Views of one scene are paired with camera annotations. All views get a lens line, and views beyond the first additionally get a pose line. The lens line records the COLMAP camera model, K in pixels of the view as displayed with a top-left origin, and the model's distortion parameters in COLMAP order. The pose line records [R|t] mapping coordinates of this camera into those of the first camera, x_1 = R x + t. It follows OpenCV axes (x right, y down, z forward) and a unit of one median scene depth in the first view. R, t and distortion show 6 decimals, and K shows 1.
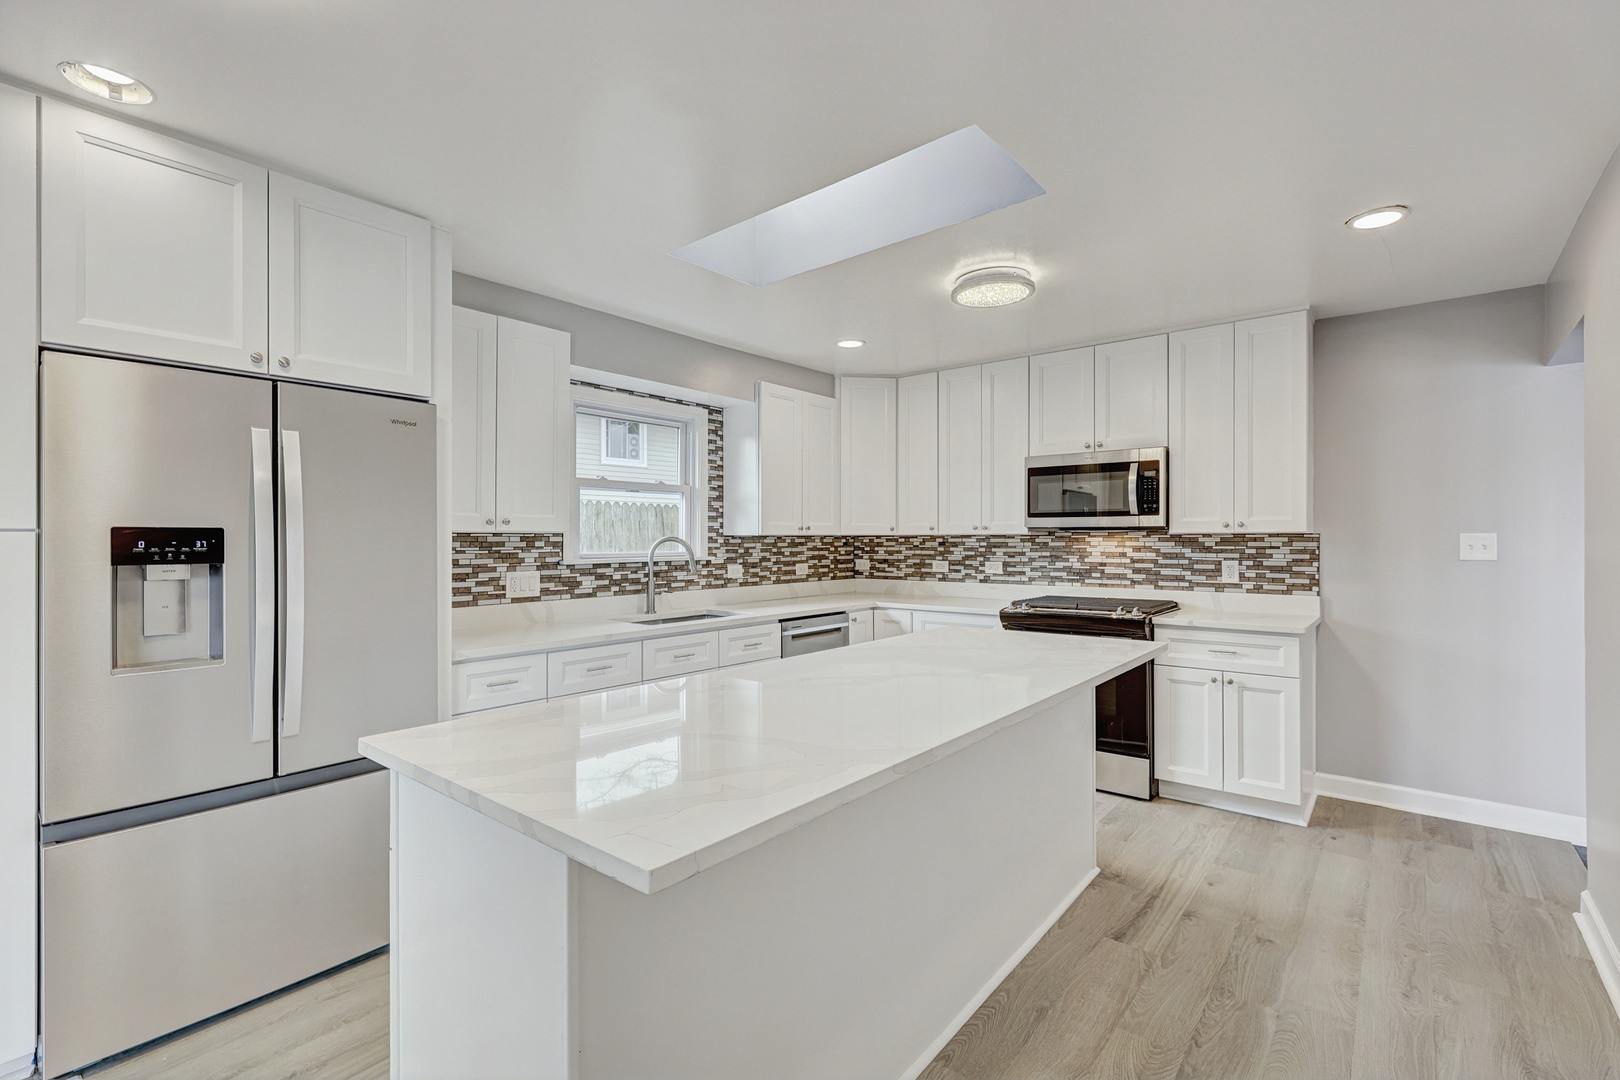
lens RADIAL K [[726.0, 0, 809.3], [0, 726.0, 542.5], [0, 0, 1]] dist [0.003550, -0.000167]
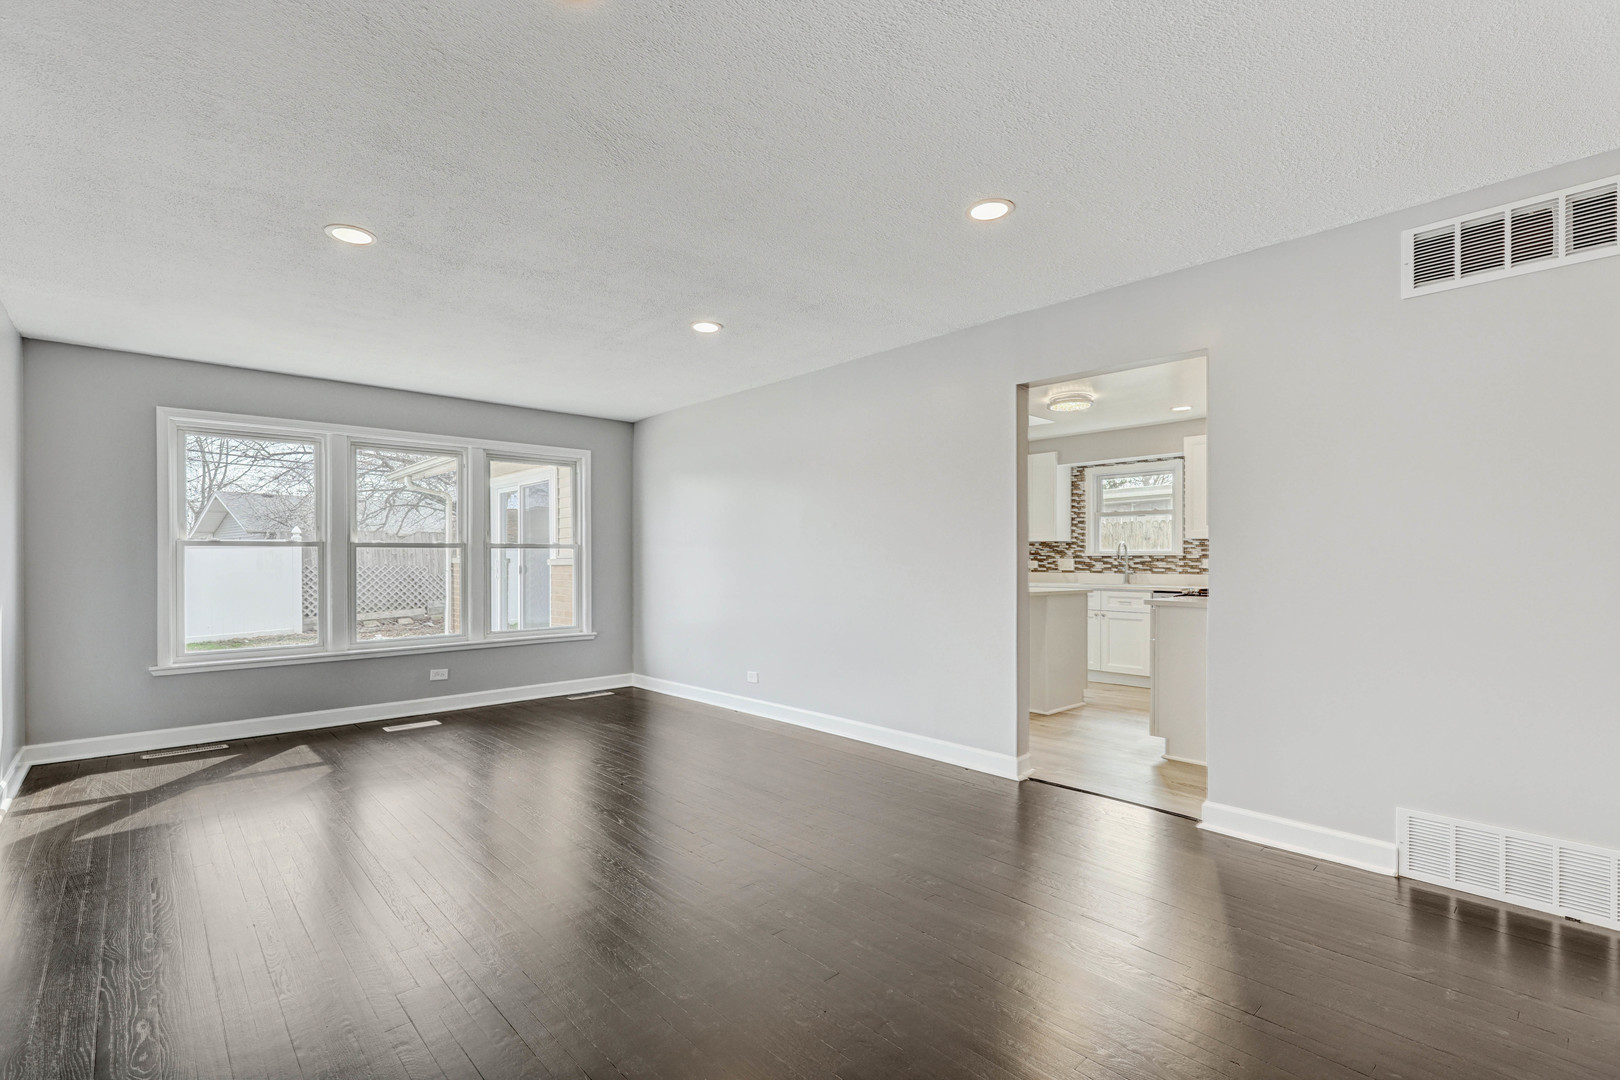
lens RADIAL K [[726.0, 0, 817.3], [0, 726.0, 555.1], [0, 0, 1]] dist [0.003550, -0.000167]
pose [[-0.133690, 0.006564, -0.991001, 1.580309], [0.007032, 0.999959, 0.005675, 0.009191], [0.990998, -0.006210, -0.133731, 0.451489]]
